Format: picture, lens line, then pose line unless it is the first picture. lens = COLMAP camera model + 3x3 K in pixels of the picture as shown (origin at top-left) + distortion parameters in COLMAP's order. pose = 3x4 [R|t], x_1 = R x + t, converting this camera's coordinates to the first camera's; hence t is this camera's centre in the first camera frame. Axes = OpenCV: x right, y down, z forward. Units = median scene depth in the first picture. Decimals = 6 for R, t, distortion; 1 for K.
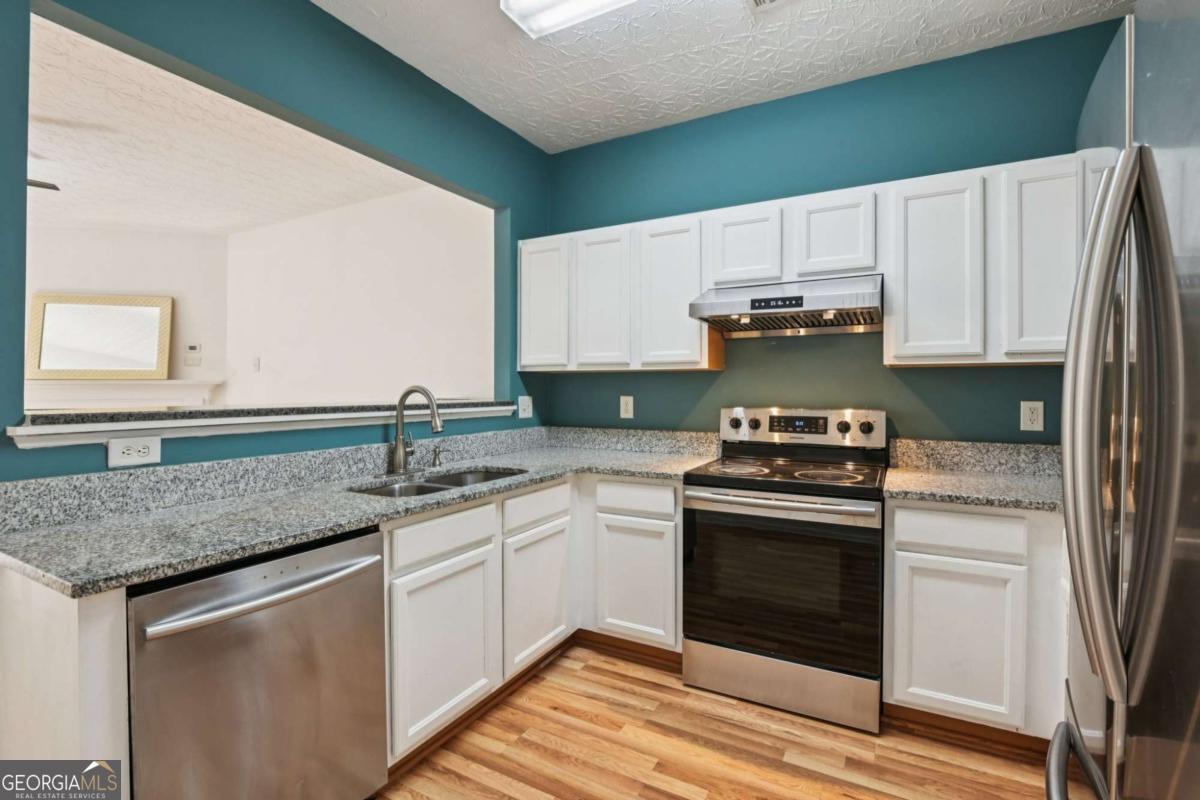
lens RADIAL K [[548.4, 0, 605.7], [0, 548.4, 395.2], [0, 0, 1]] dist [-0.019380, -0.001268]
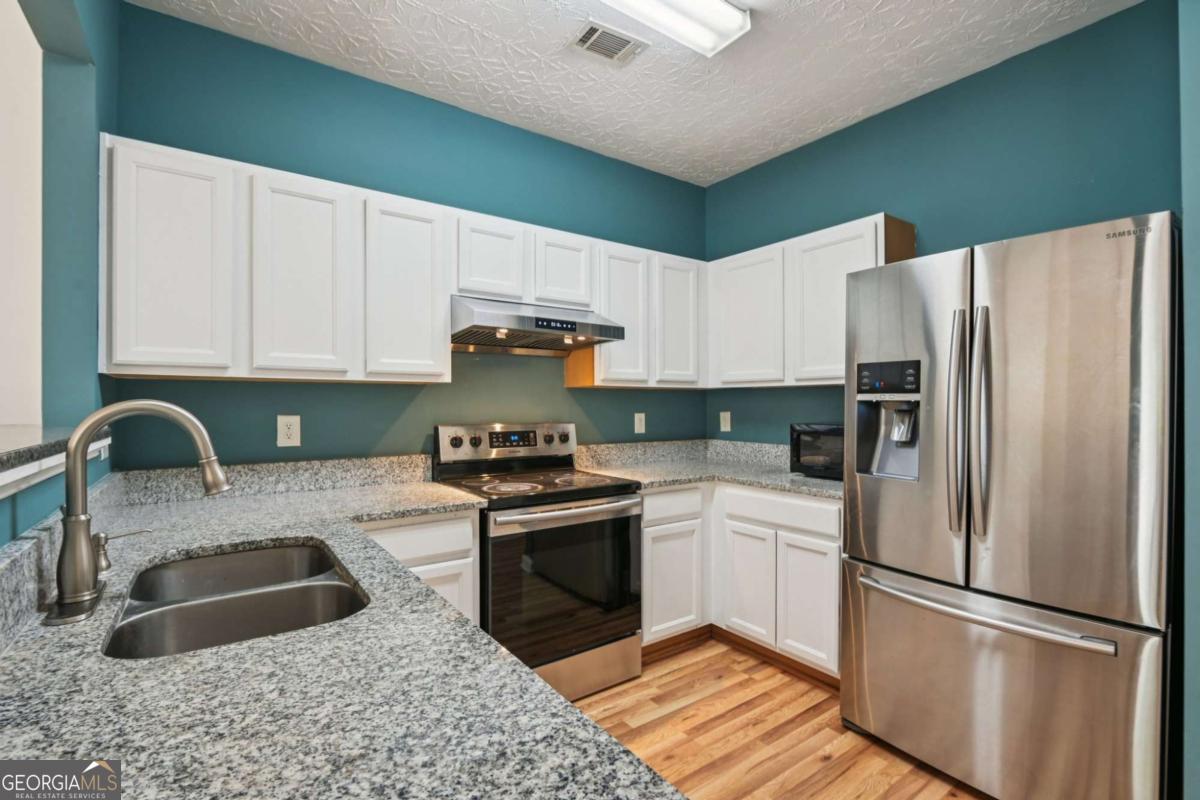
lens RADIAL K [[548.4, 0, 606.0], [0, 548.4, 406.5], [0, 0, 1]] dist [-0.019380, -0.001268]
pose [[0.417736, -0.002970, 0.908563, -0.529210], [0.011805, 0.999928, -0.002159, -0.004286], [-0.908492, 0.011627, 0.417741, 0.399848]]
